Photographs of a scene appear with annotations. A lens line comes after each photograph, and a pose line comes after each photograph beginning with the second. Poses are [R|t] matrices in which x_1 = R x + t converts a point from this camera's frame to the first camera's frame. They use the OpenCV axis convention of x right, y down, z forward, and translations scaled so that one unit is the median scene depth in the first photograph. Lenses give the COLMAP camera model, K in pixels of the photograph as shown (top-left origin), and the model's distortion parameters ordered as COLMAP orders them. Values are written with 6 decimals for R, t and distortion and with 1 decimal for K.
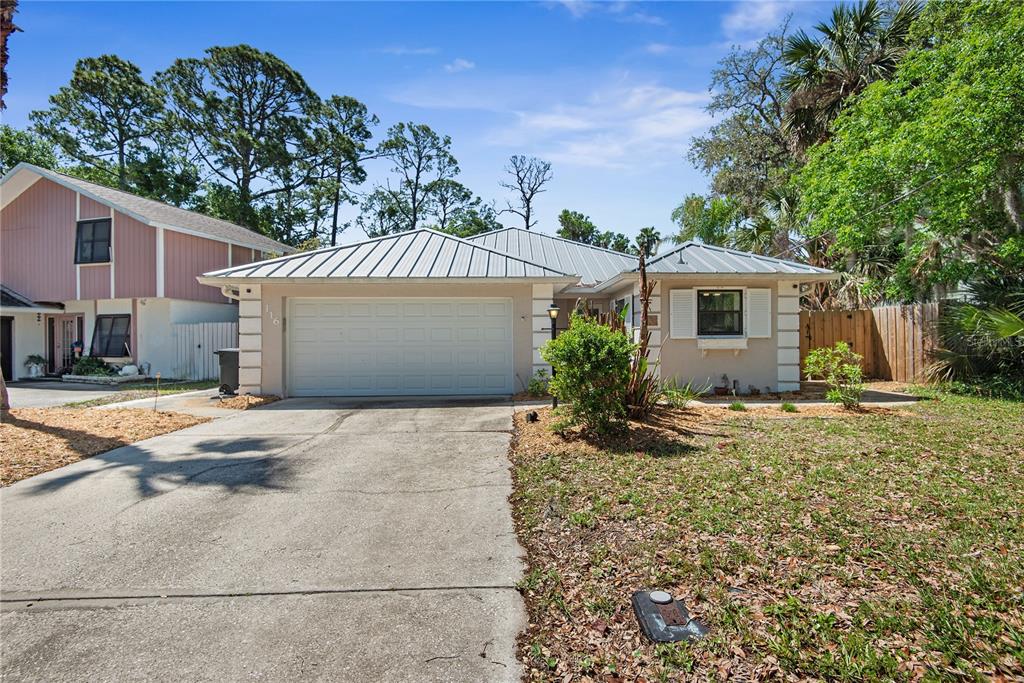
lens RADIAL K [[459.7, 0, 516.7], [0, 459.7, 341.1], [0, 0, 1]] dist [0.029453, -0.022792]
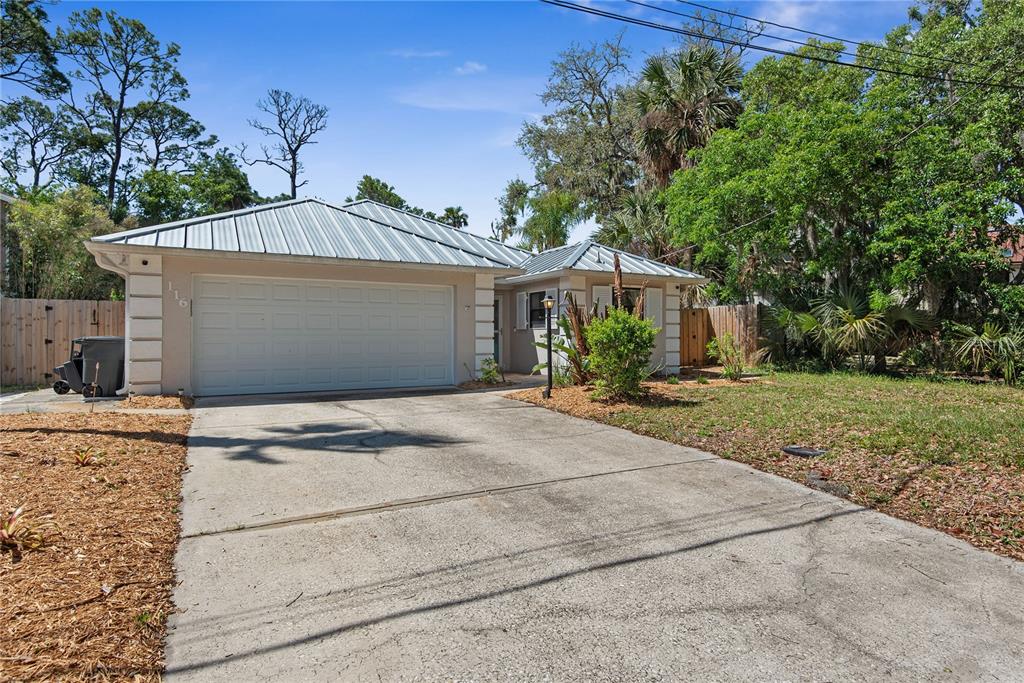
lens RADIAL K [[599.6, 0, 512.0], [0, 599.6, 341.5], [0, 0, 1]] dist [0.004300, -0.001422]
pose [[0.888769, 0.002340, 0.458349, -0.135571], [-0.002751, 0.999996, 0.000228, 0.006402], [-0.458347, -0.001463, 0.888772, -0.052974]]
